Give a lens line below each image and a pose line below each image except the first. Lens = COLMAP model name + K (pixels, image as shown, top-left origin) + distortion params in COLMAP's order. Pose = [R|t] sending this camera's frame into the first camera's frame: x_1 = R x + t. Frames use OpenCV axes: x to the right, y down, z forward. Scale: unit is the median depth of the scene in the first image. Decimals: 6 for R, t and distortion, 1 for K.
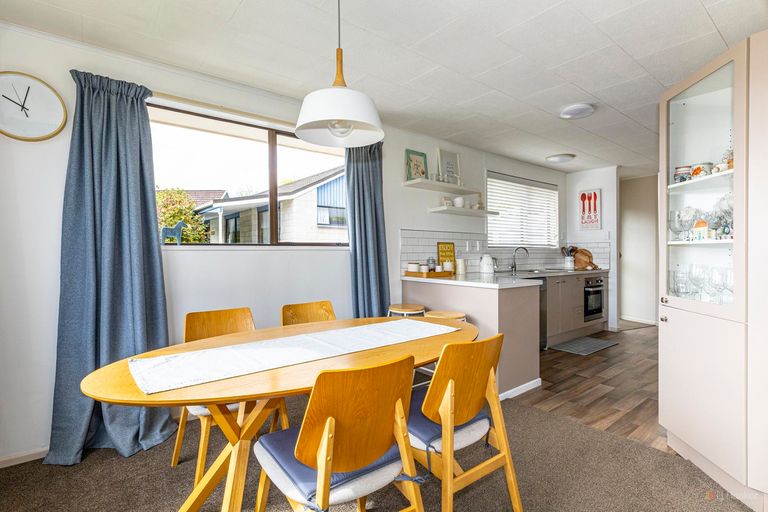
lens RADIAL K [[369.7, 0, 381.9], [0, 369.7, 251.1], [0, 0, 1]] dist [-0.001532, -0.000263]
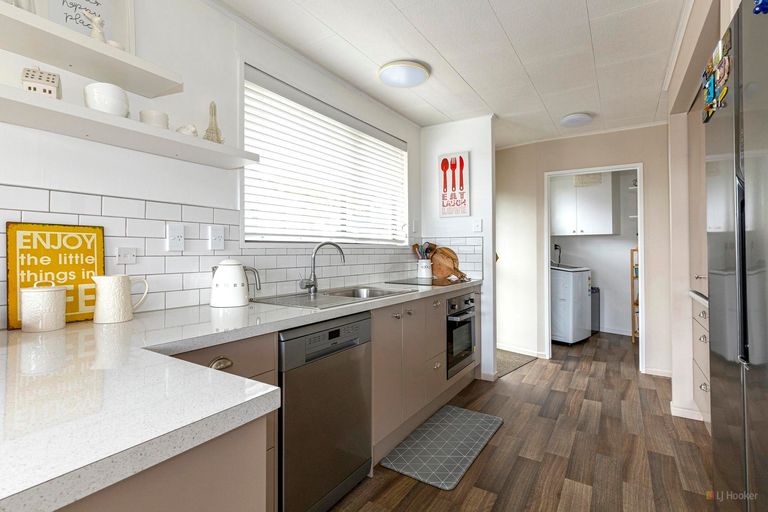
lens RADIAL K [[369.7, 0, 381.9], [0, 369.7, 251.1], [0, 0, 1]] dist [-0.001532, -0.000263]
pose [[0.945979, -0.002029, 0.324221, 0.255044], [0.001919, 0.999998, 0.000659, 0.000120], [-0.324222, -0.000001, 0.945981, 0.467550]]
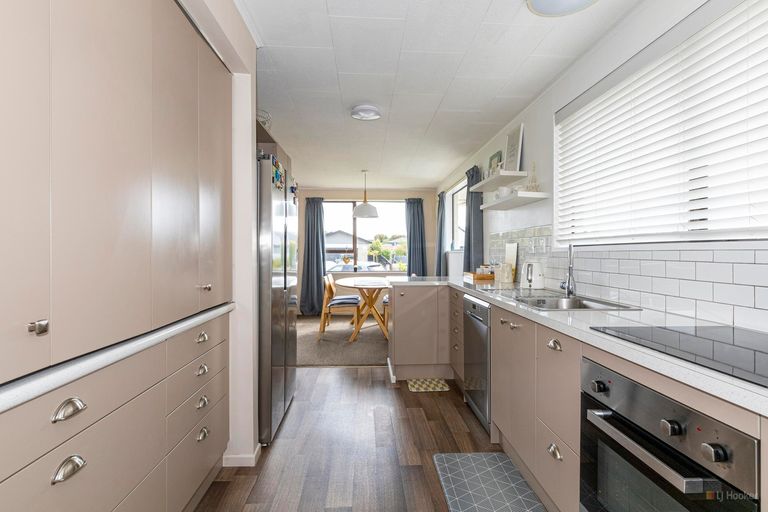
lens RADIAL K [[369.7, 0, 381.9], [0, 369.7, 251.1], [0, 0, 1]] dist [-0.001532, -0.000263]
pose [[-0.580186, -0.003467, -0.814477, 0.826997], [-0.005561, 0.999984, -0.000296, -0.001722], [0.814465, 0.004358, -0.580196, 0.993071]]
